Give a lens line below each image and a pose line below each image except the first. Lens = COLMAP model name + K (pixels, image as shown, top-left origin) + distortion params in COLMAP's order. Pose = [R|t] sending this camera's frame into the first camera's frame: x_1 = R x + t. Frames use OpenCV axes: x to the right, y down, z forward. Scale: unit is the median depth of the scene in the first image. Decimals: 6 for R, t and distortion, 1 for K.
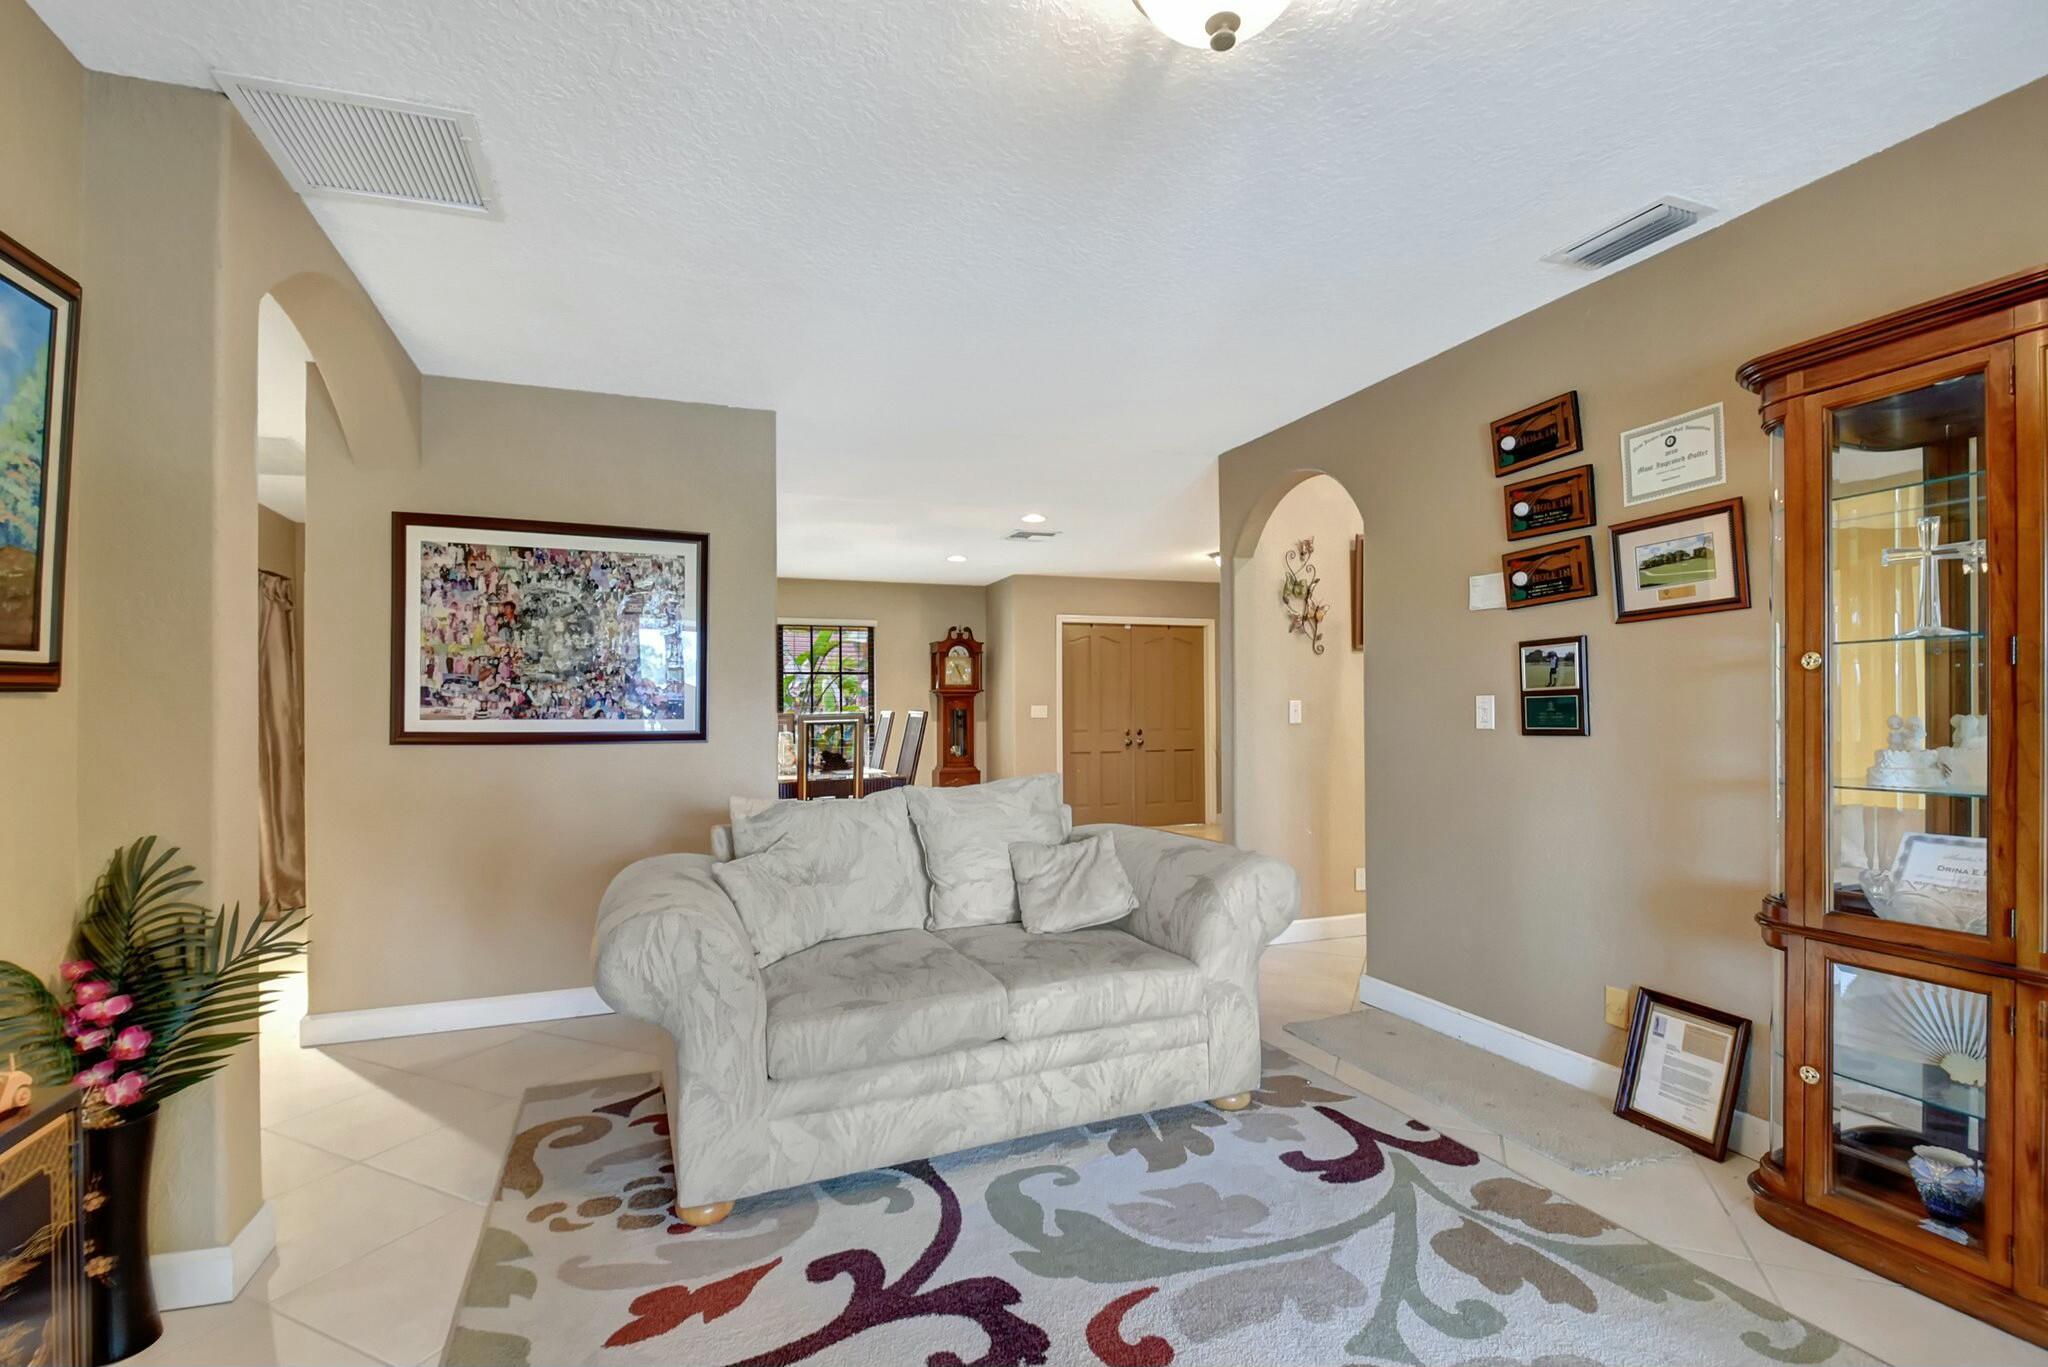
lens RADIAL K [[935.7, 0, 1015.6], [0, 935.7, 714.6], [0, 0, 1]] dist [-0.028287, -0.006205]
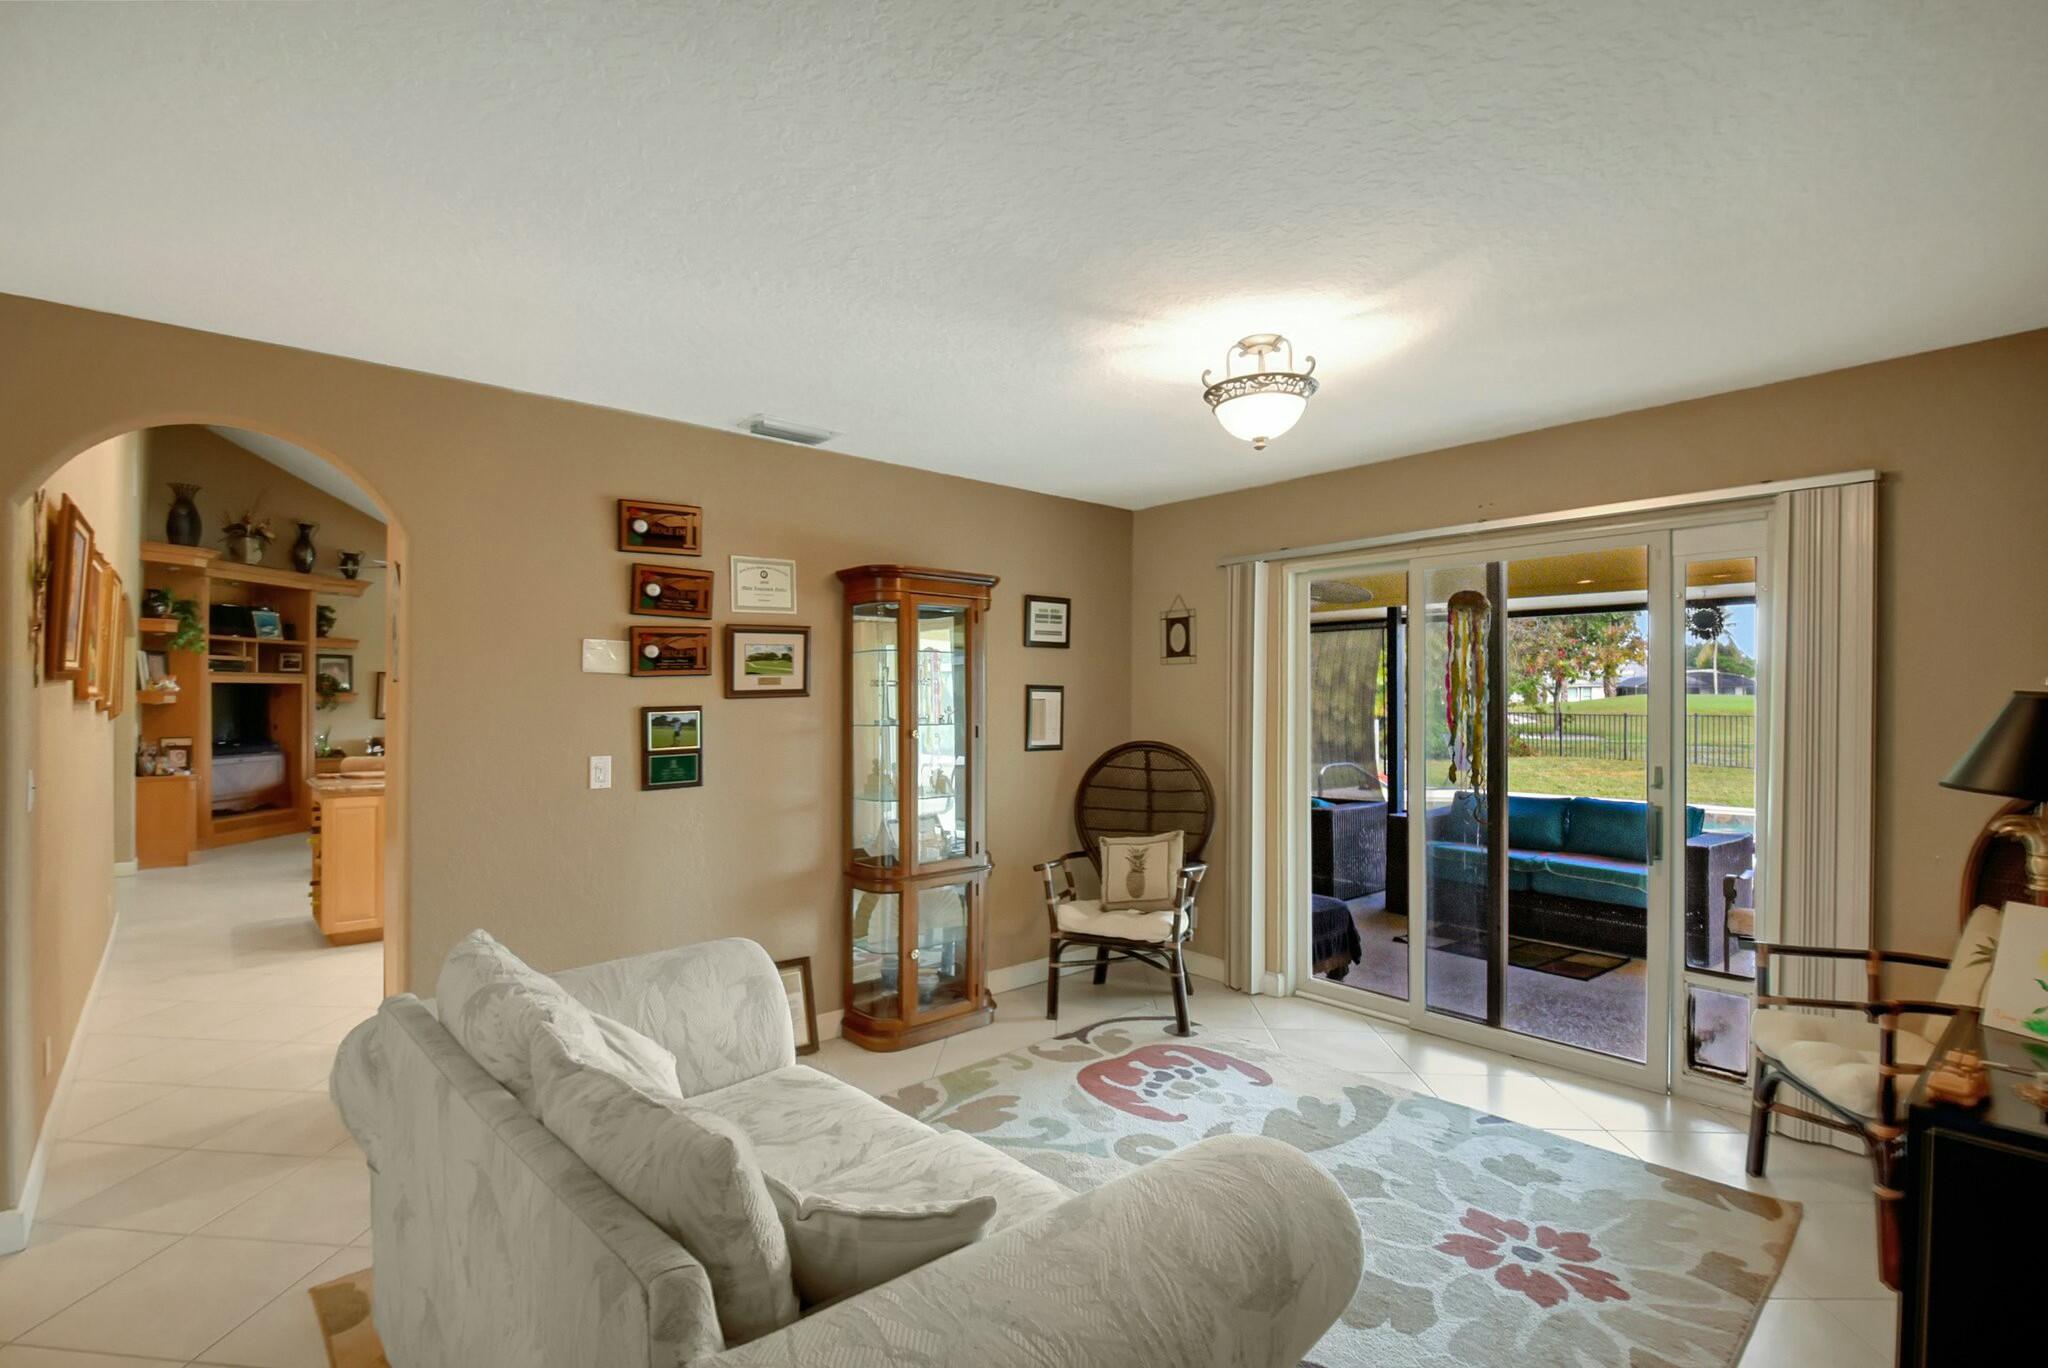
lens RADIAL K [[921.8, 0, 1022.3], [0, 921.8, 694.2], [0, 0, 1]] dist [-0.000974, -0.000018]
pose [[-0.361732, 0.009532, 0.932233, -0.674898], [0.000130, 0.999948, -0.010174, -0.084994], [-0.932282, -0.003559, -0.361715, 1.008097]]
